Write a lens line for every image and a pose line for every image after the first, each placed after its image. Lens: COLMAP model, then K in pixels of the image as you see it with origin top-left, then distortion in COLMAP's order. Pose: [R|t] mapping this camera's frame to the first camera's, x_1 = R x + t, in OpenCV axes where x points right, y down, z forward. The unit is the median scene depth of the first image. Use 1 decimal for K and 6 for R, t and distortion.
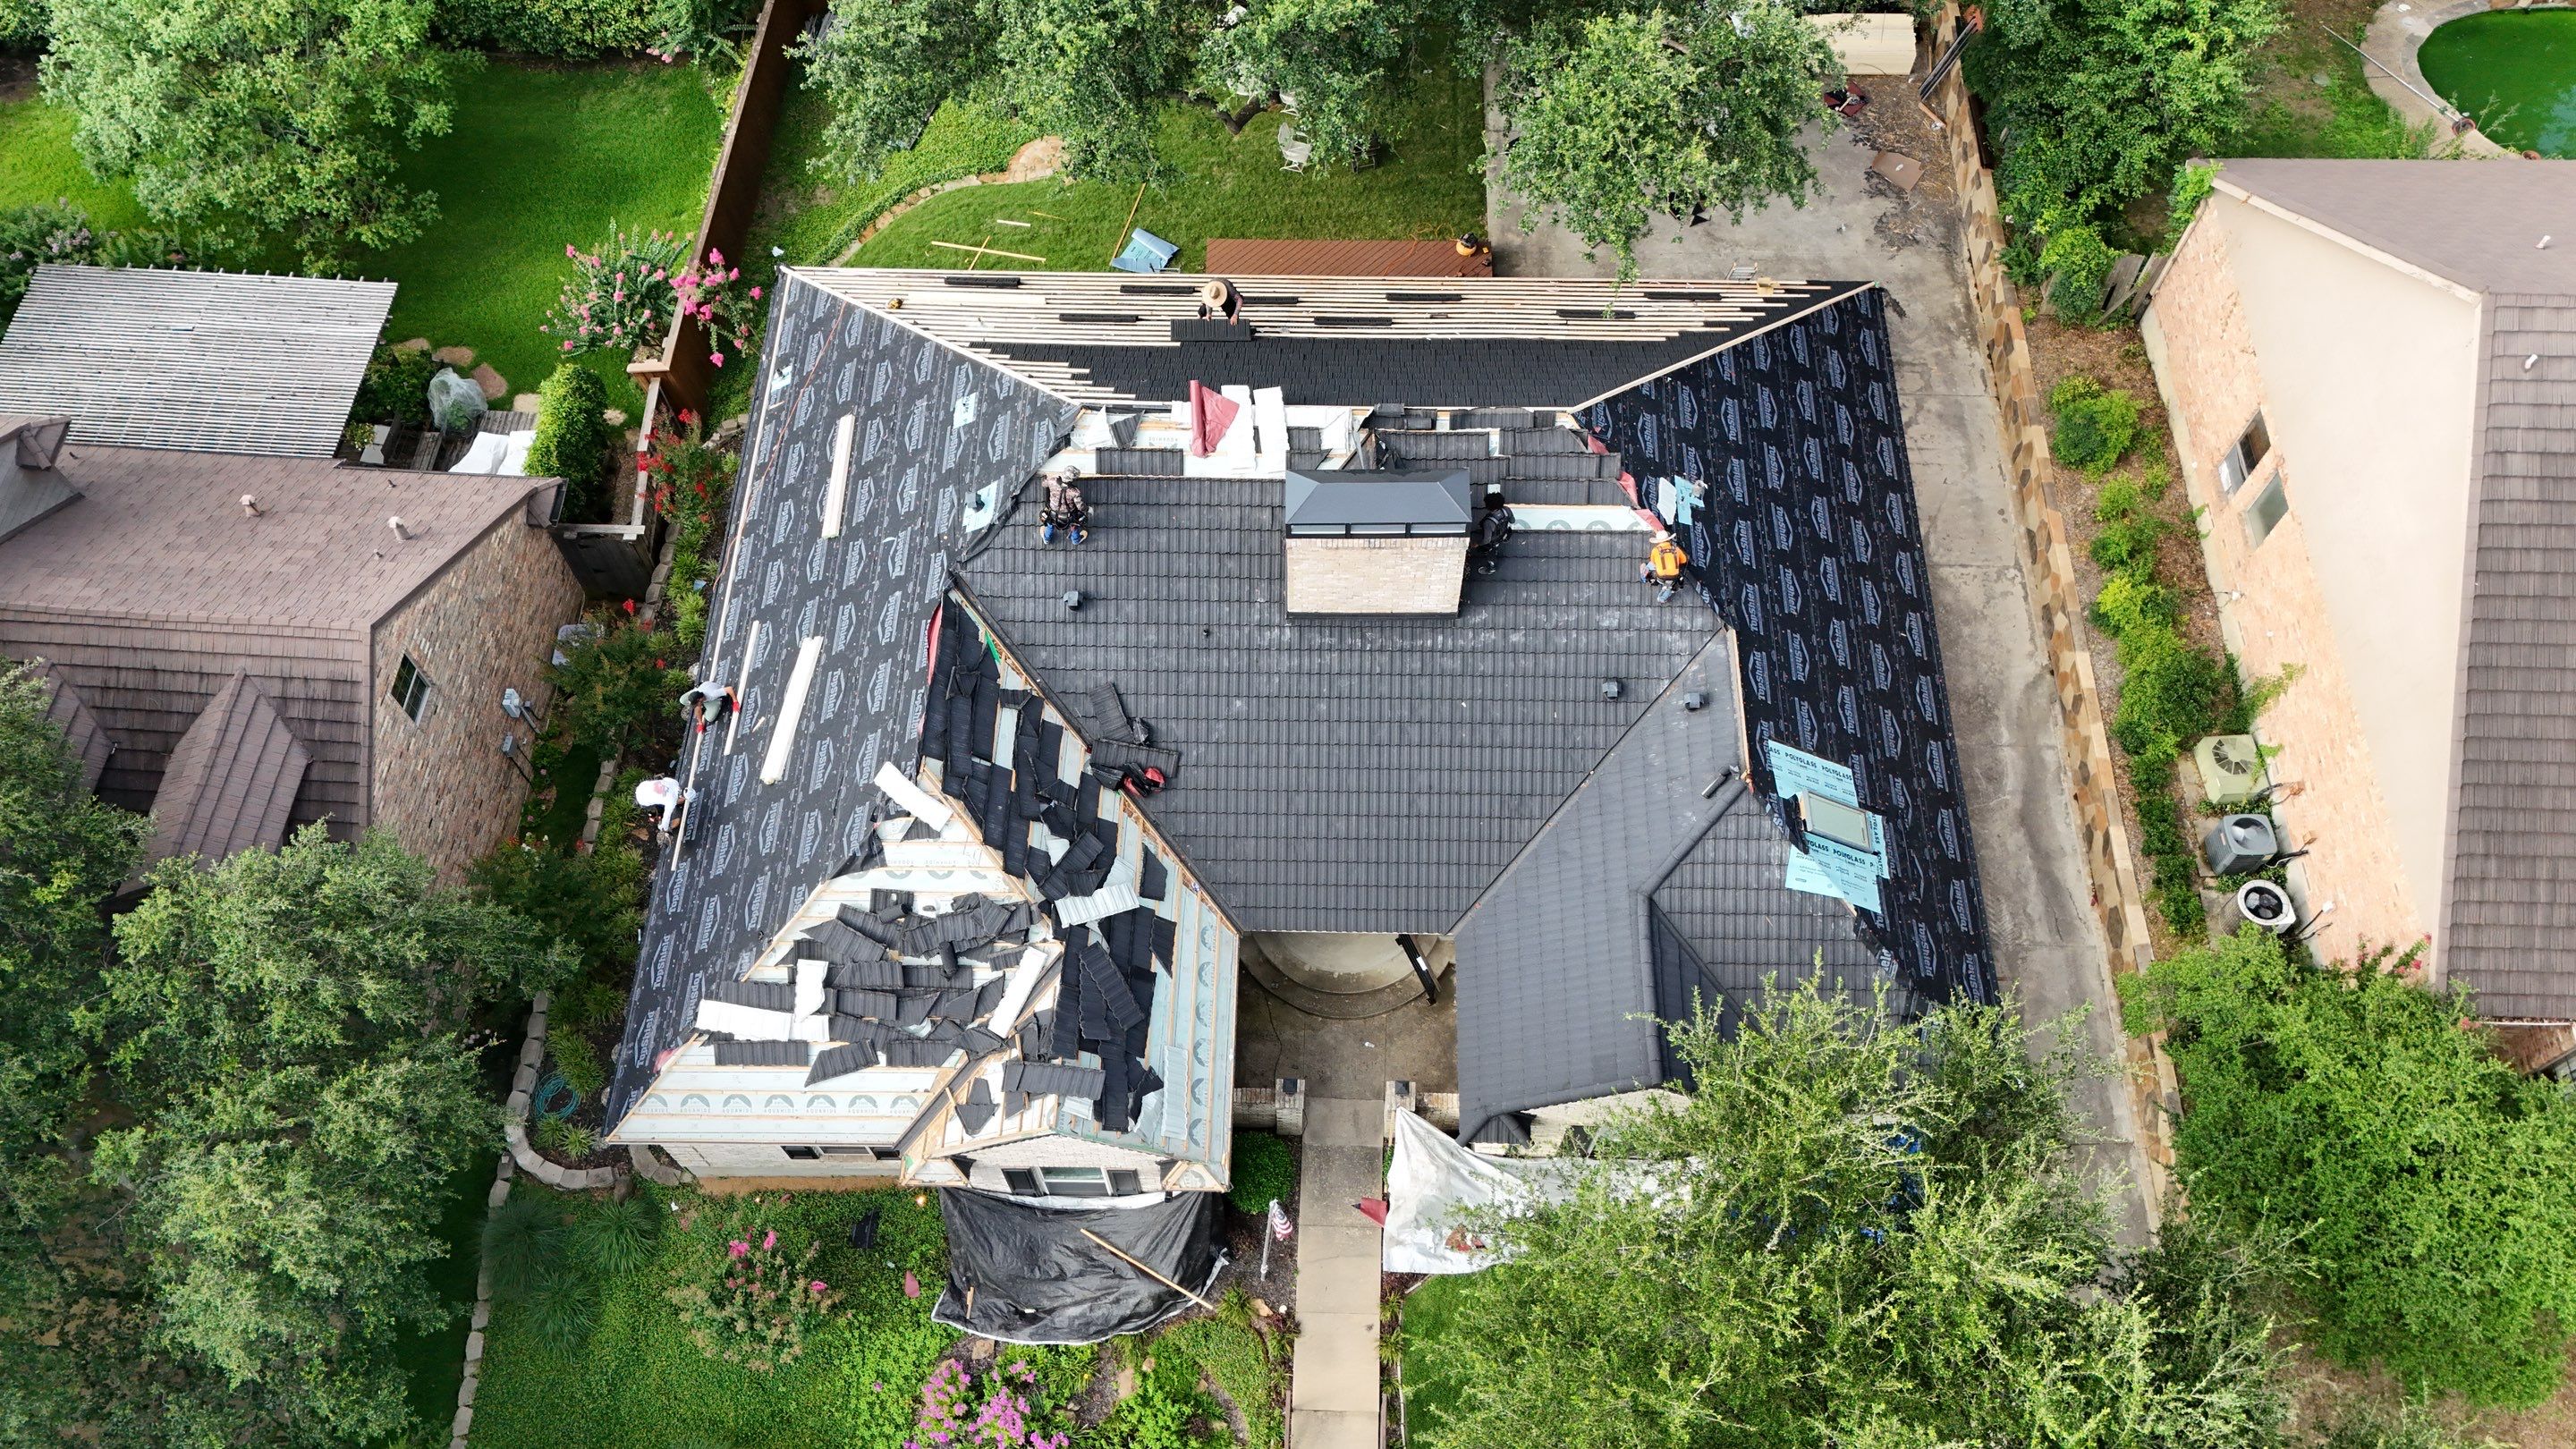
lens RADIAL K [[1939.5, 0, 1282.5], [0, 1939.5, 708.7], [0, 0, 1]] dist [0.036236, -0.023249]
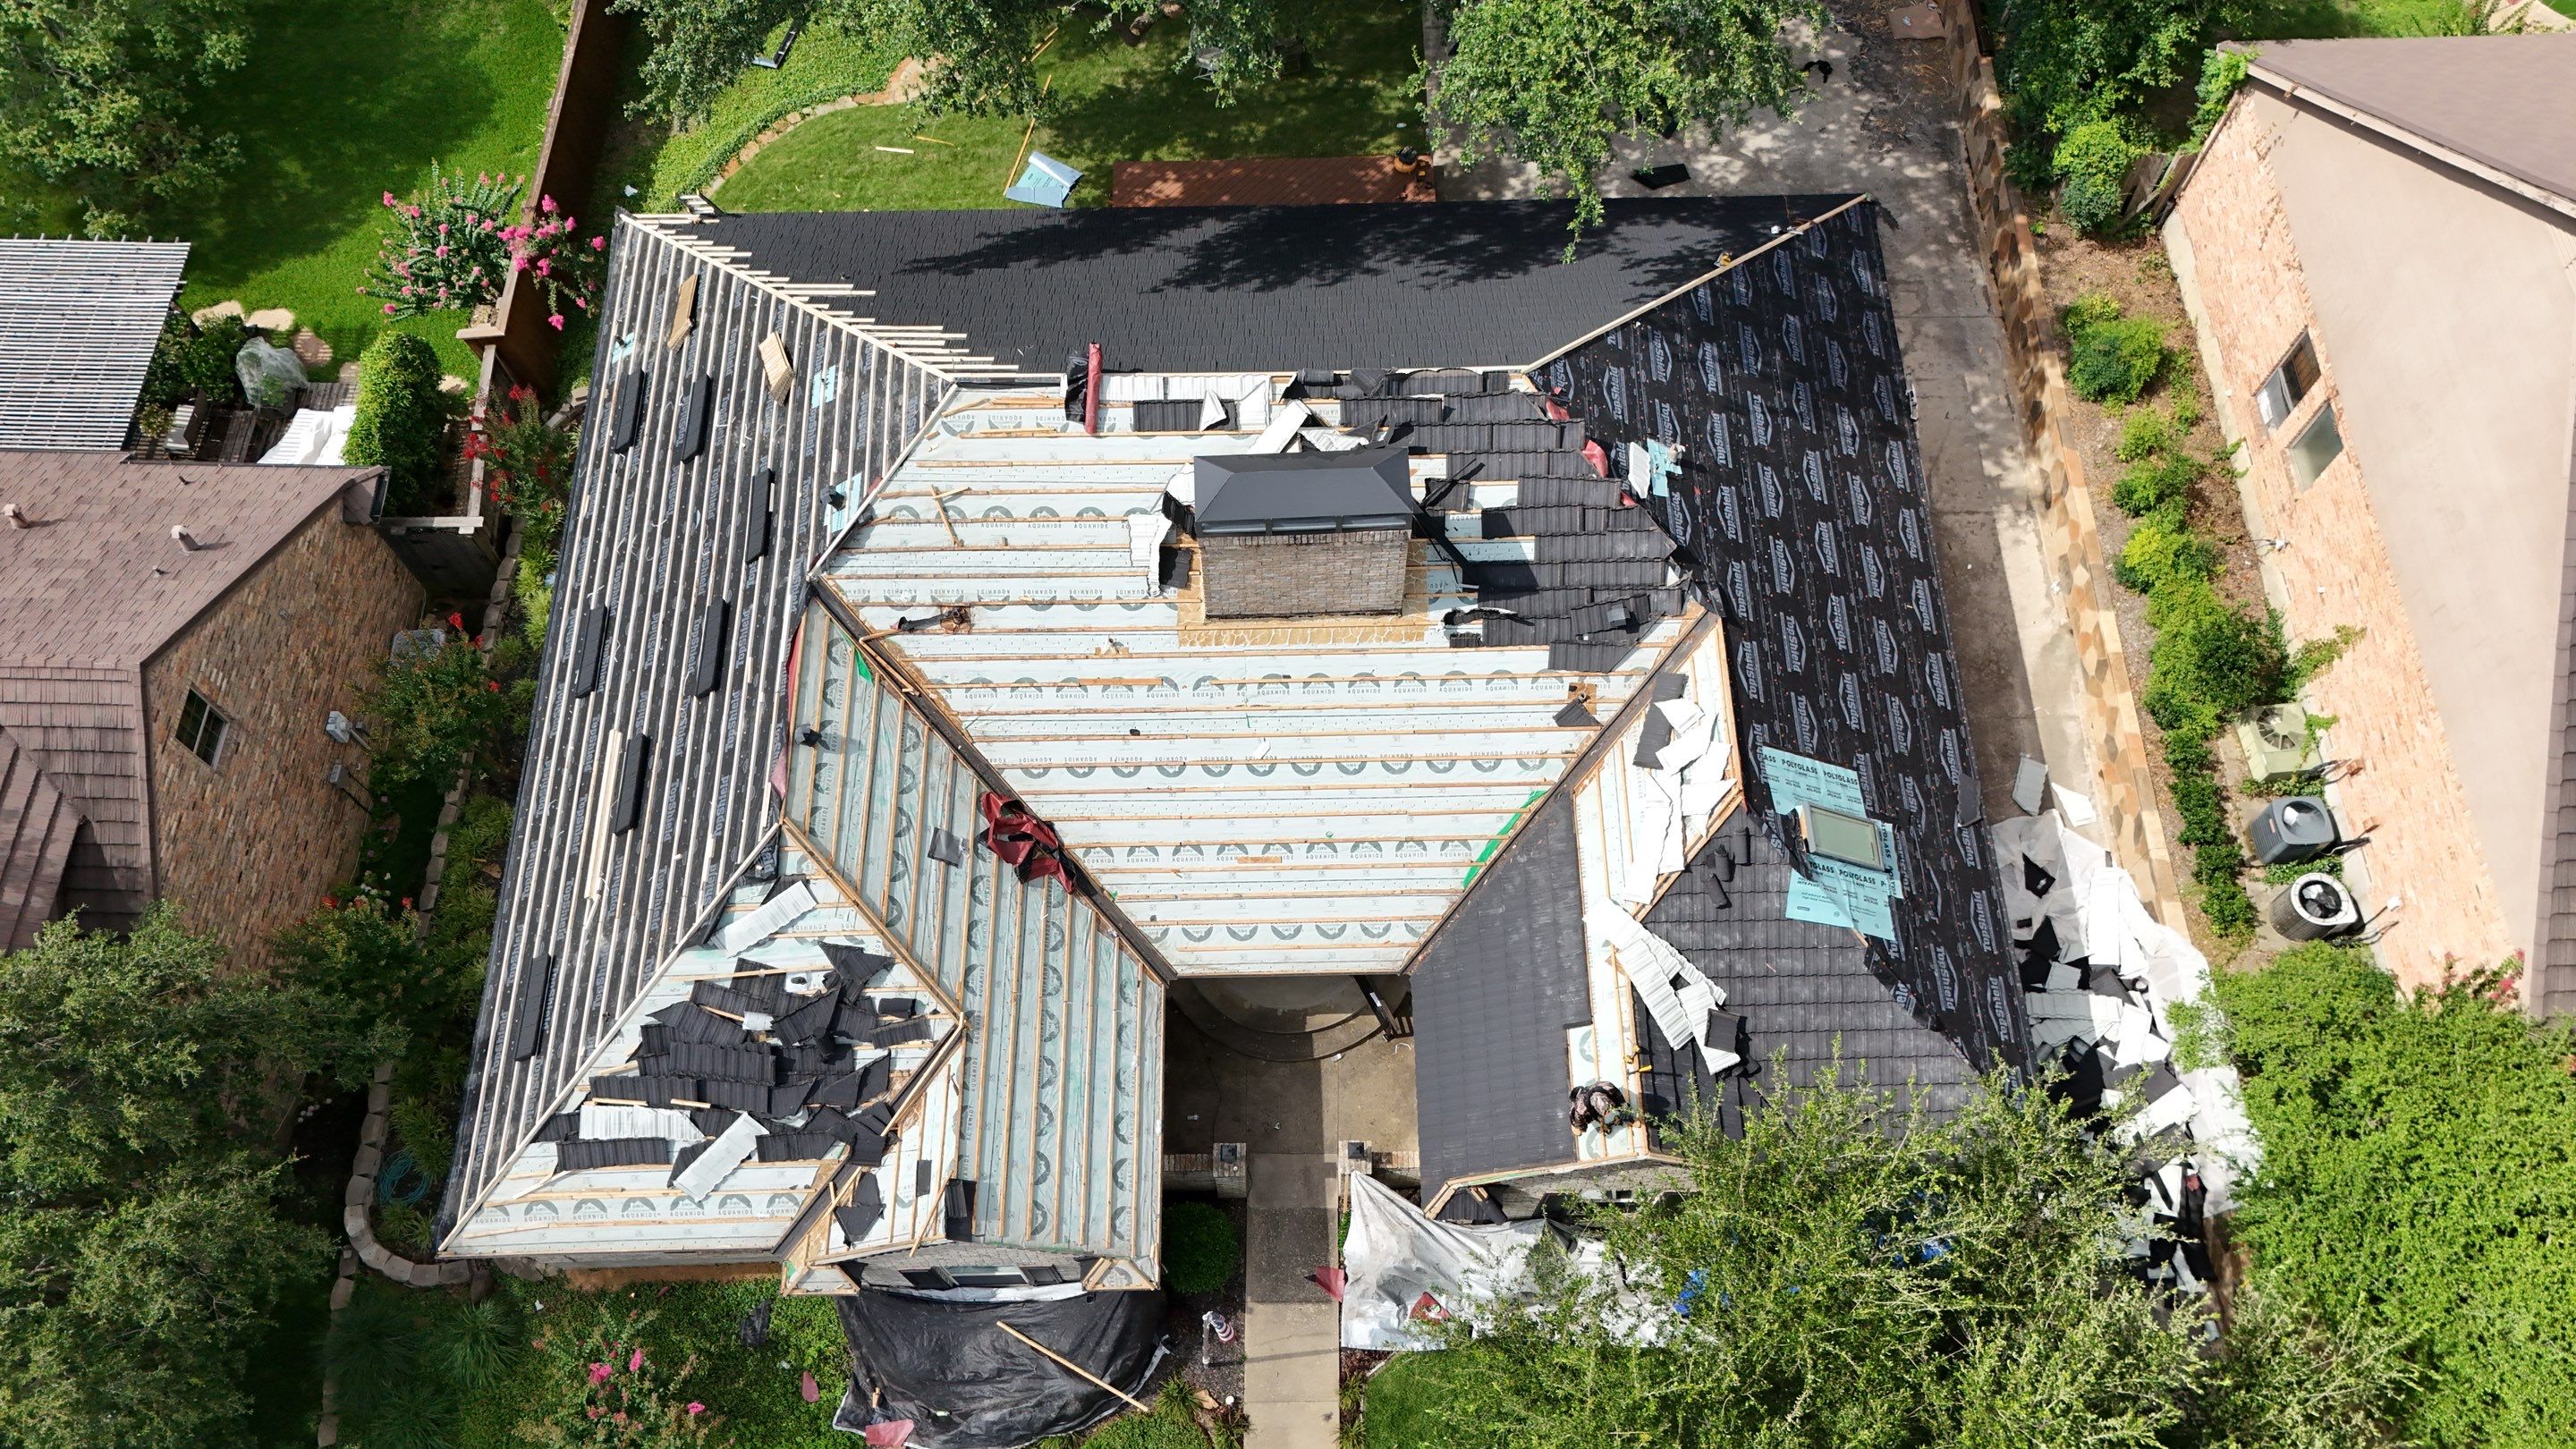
lens RADIAL K [[1939.5, 0, 1284.0], [0, 1939.5, 714.7], [0, 0, 1]] dist [0.036236, -0.023249]
pose [[0.999256, -0.035483, 0.015133, 0.022381], [0.034514, 0.997597, 0.060078, -0.054810], [-0.017228, -0.059511, 0.998079, 0.130194]]
